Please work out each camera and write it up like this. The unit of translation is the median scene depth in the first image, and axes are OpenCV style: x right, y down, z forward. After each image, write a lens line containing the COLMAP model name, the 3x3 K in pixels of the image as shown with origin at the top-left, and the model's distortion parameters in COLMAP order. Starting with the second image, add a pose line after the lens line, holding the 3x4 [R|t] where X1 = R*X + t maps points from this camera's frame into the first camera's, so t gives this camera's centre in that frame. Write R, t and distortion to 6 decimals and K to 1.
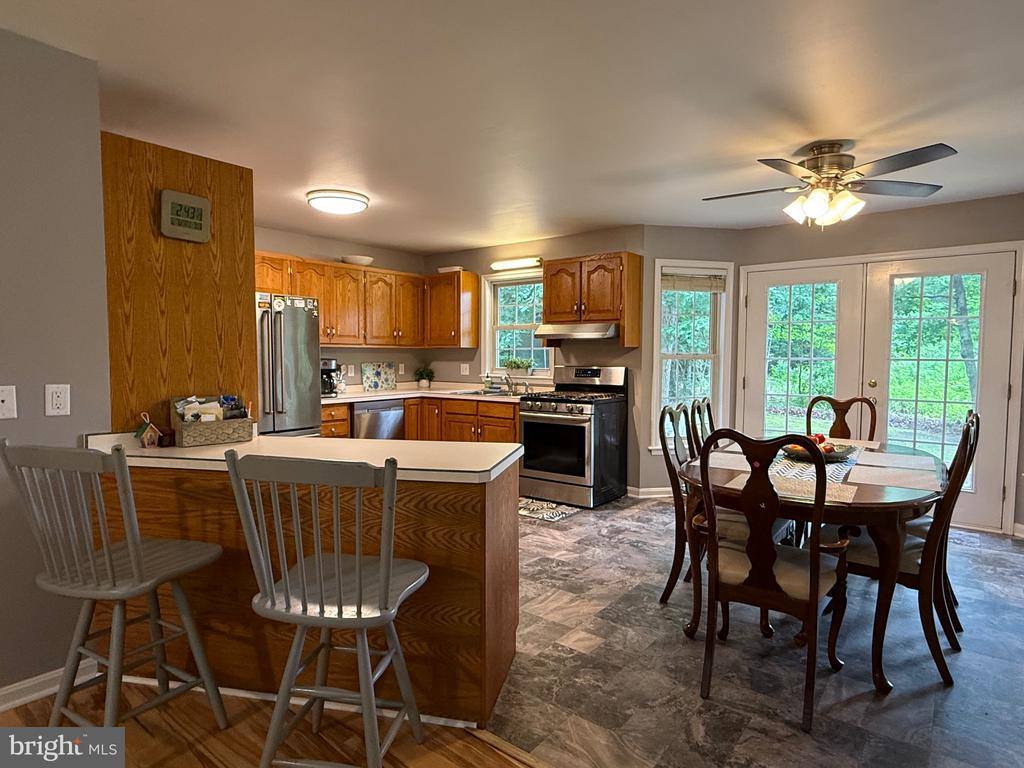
lens RADIAL K [[587.0, 0, 509.2], [0, 587.0, 381.9], [0, 0, 1]] dist [0.242706, -0.000027]
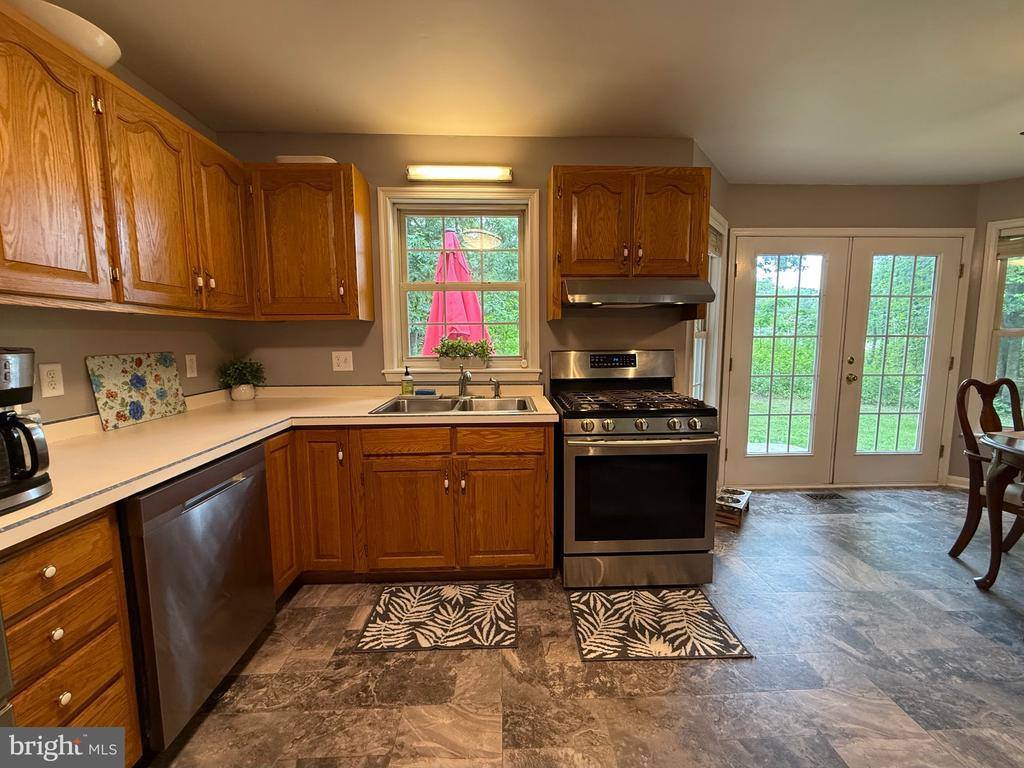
lens RADIAL K [[408.2, 0, 511.0], [0, 408.2, 384.0], [0, 0, 1]] dist [0.000228, -0.000236]
pose [[0.763930, -0.078529, 0.640503, -0.224767], [0.037387, 0.996287, 0.077558, -0.026707], [-0.644215, -0.035303, 0.764029, 0.679894]]
